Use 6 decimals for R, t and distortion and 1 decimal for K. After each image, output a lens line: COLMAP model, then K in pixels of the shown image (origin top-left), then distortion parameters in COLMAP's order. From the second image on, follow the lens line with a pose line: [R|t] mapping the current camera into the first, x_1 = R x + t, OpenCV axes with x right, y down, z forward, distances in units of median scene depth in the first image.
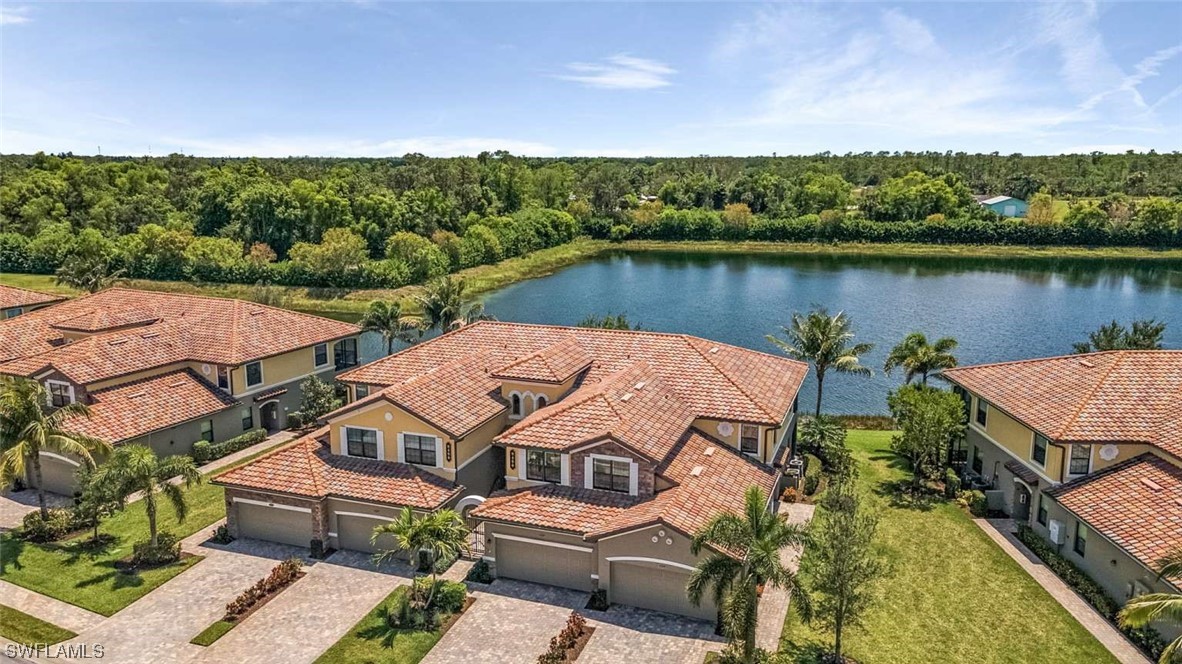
lens RADIAL K [[834.5, 0, 591.4], [0, 834.5, 328.4], [0, 0, 1]] dist [0.030351, -0.004775]
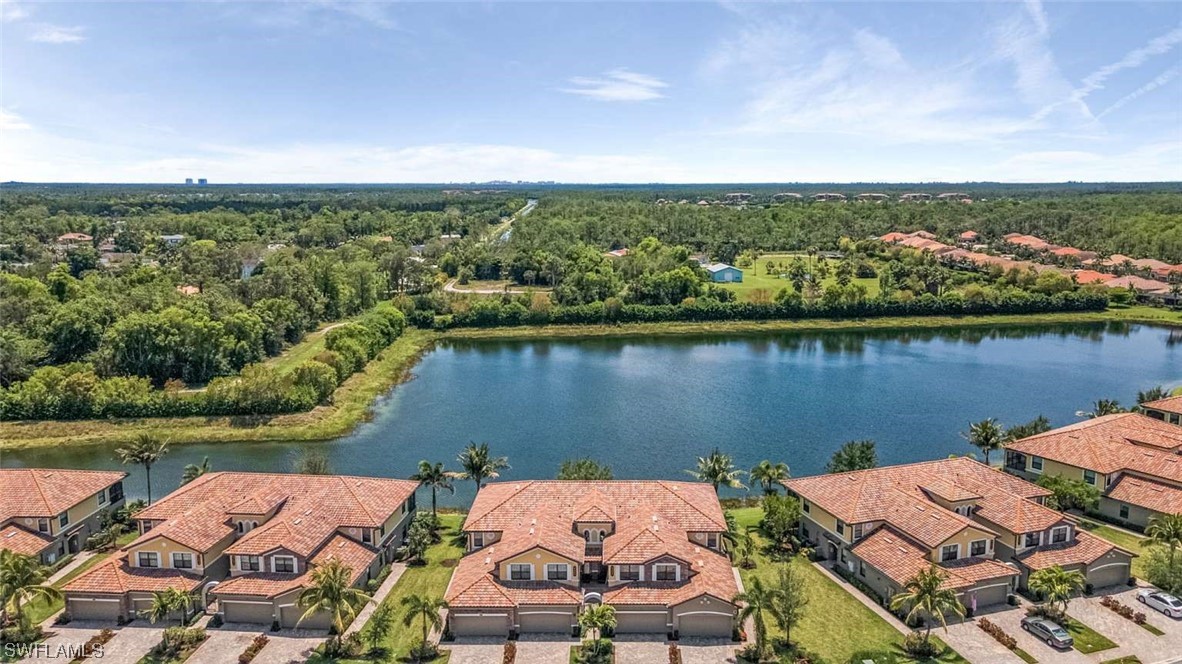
lens RADIAL K [[834.5, 0, 588.8], [0, 834.5, 333.8], [0, 0, 1]] dist [0.030351, -0.004775]
pose [[0.945502, -0.060519, 0.319944, -0.603222], [0.066978, 0.997712, -0.009213, -0.309997], [-0.318654, 0.030140, 0.947392, -0.686089]]
